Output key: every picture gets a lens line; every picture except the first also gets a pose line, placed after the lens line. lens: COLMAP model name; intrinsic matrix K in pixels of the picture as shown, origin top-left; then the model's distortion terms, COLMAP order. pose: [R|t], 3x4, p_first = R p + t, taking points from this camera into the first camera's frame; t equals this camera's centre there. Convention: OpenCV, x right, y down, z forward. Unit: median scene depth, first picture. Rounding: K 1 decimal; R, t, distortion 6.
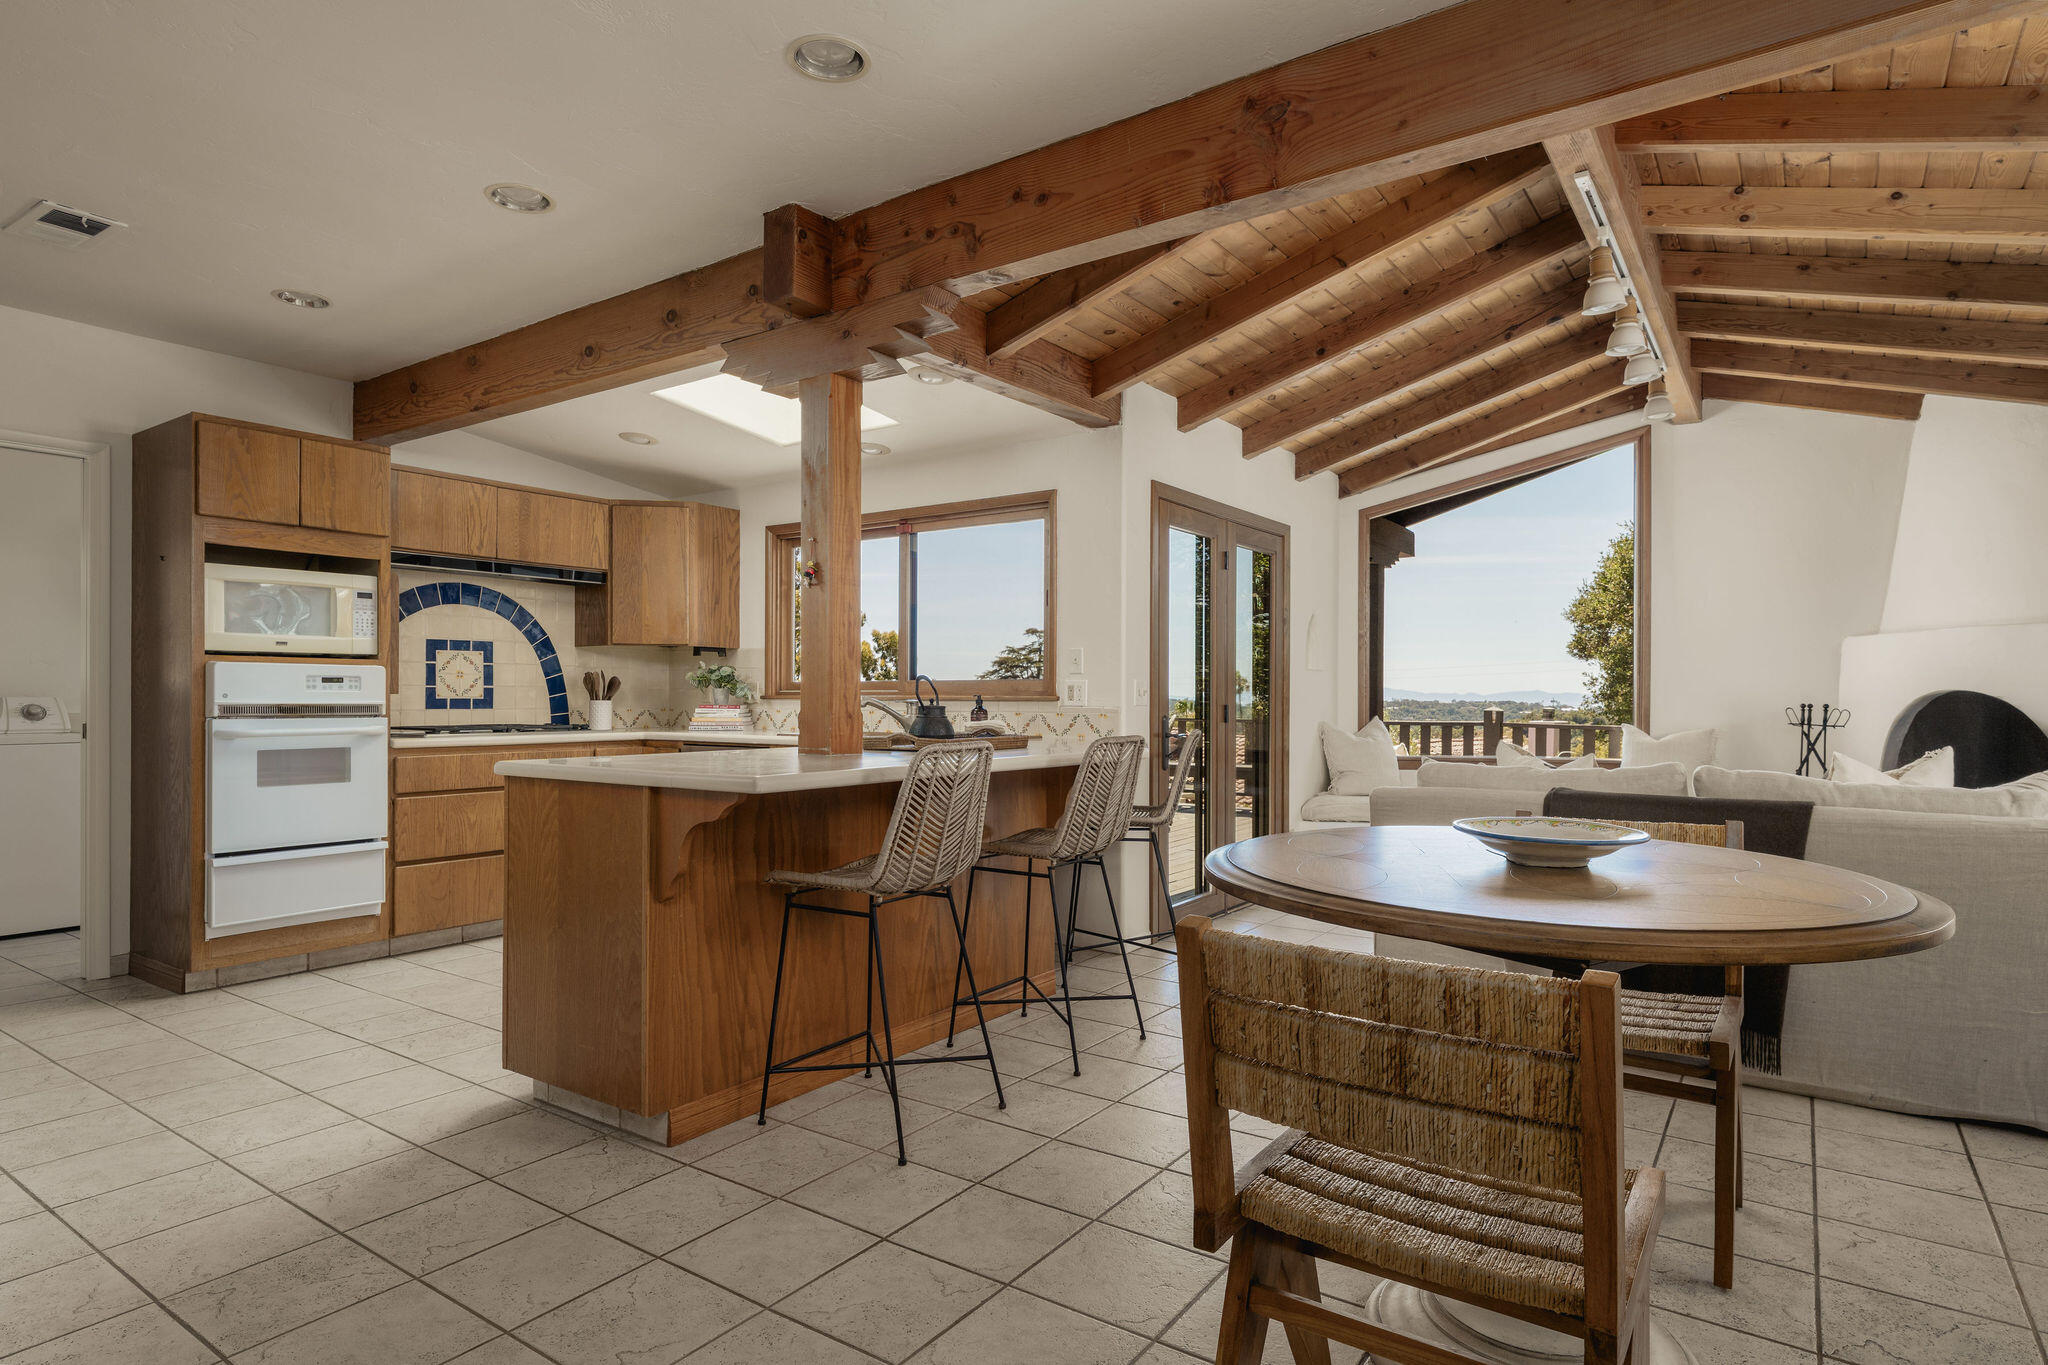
lens RADIAL K [[1097.6, 0, 1024.0], [0, 1097.6, 682.5], [0, 0, 1]] dist [0.017717, -0.000269]
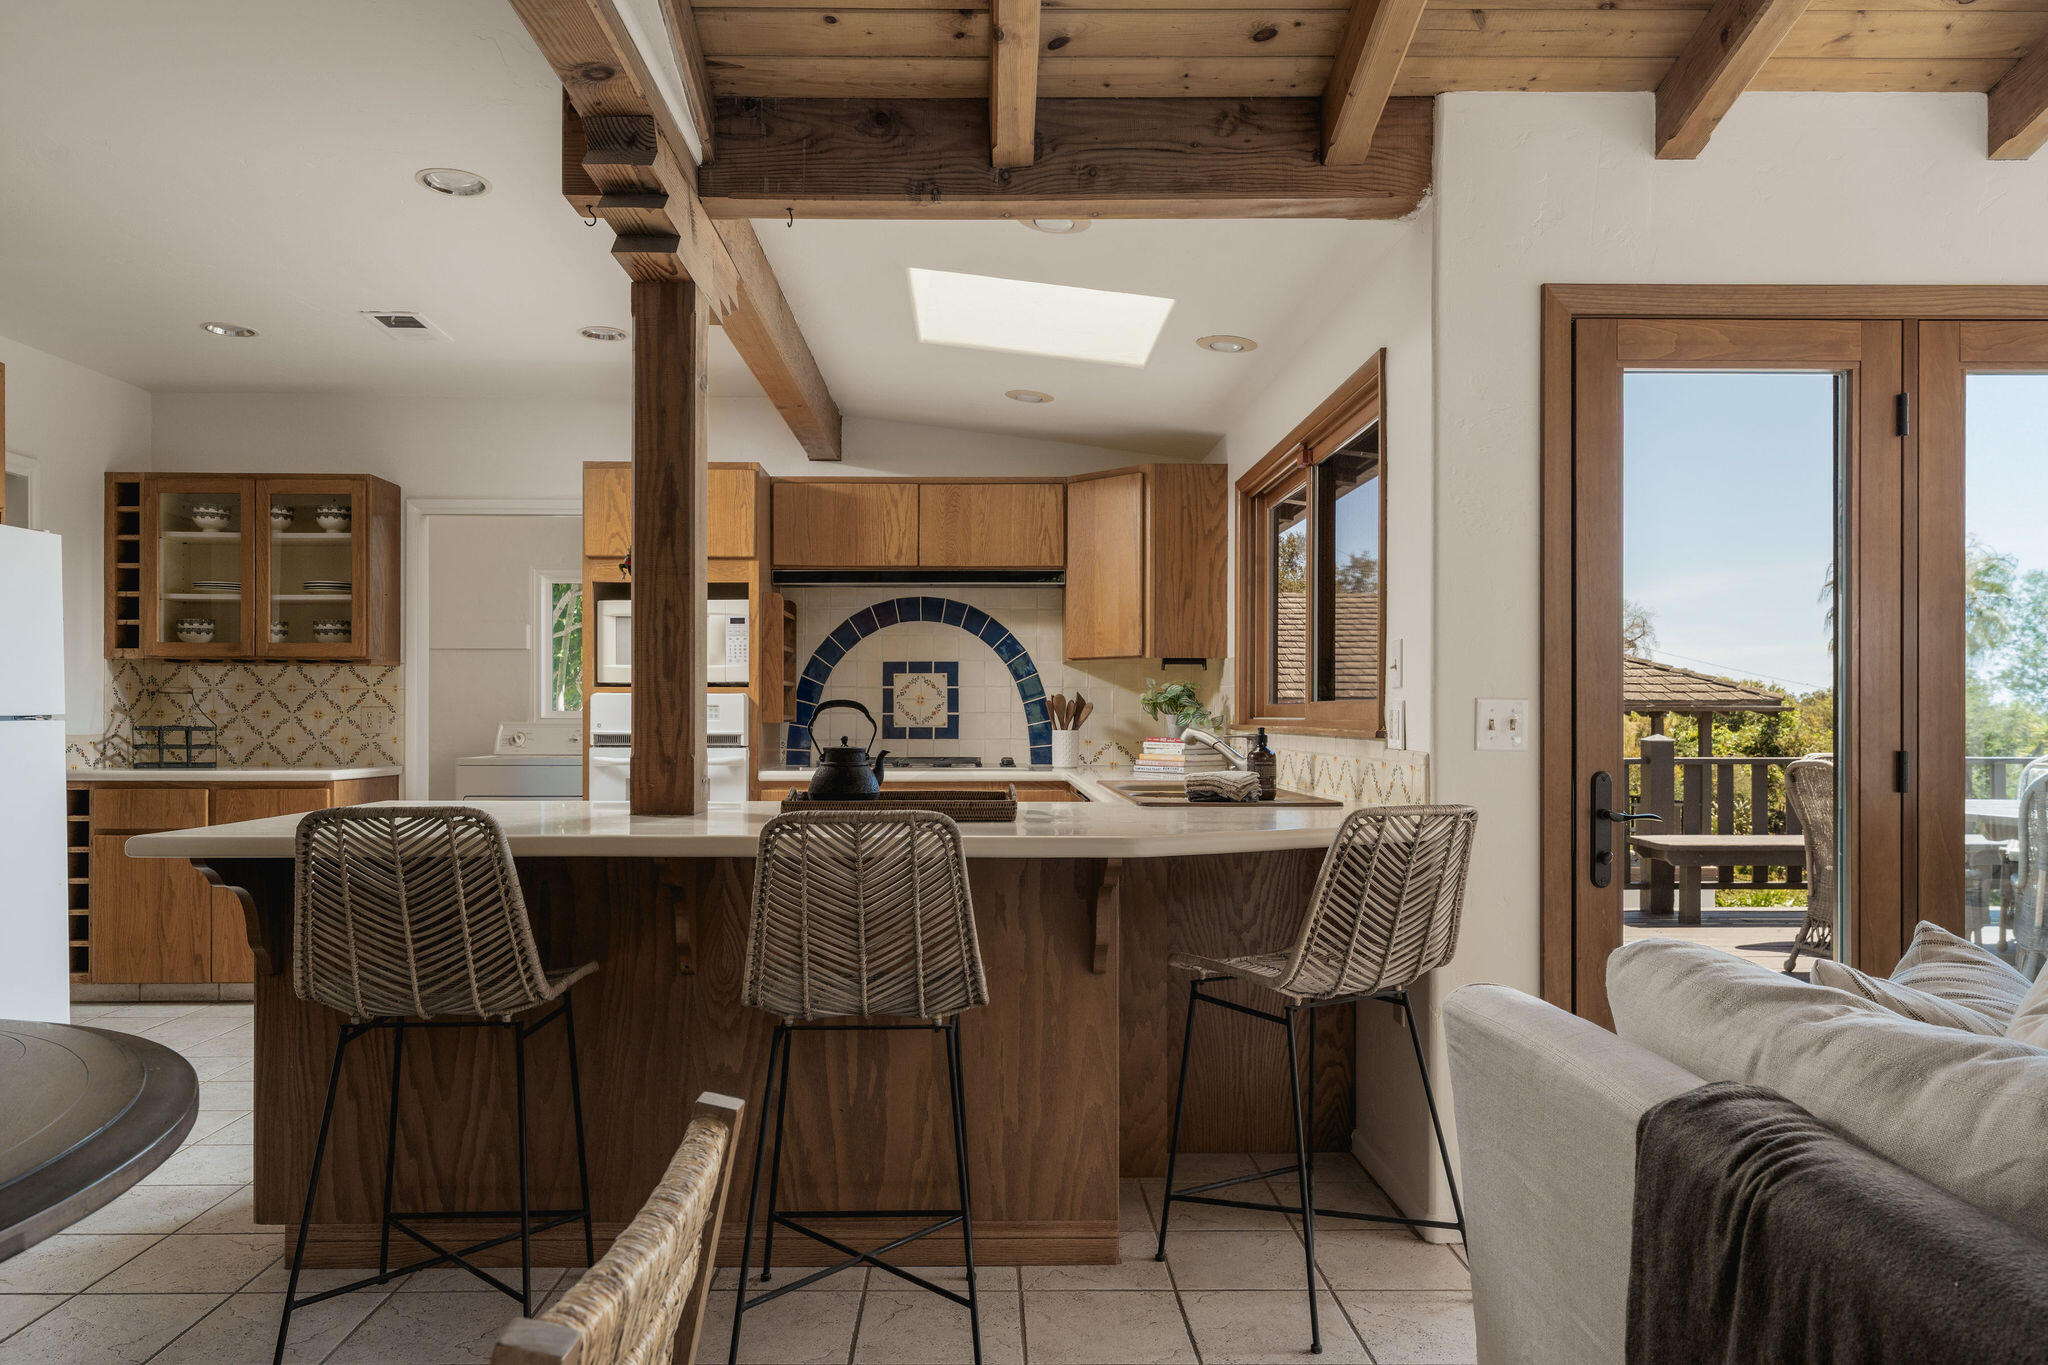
lens RADIAL K [[1366.1, 0, 1018.7], [0, 1366.1, 713.2], [0, 0, 1]] dist [0.002813, 0.004327]
pose [[0.591945, -0.003892, -0.805969, 0.413781], [0.012403, 0.999914, 0.004280, -0.000471], [0.805883, -0.012530, 0.591942, 0.404220]]
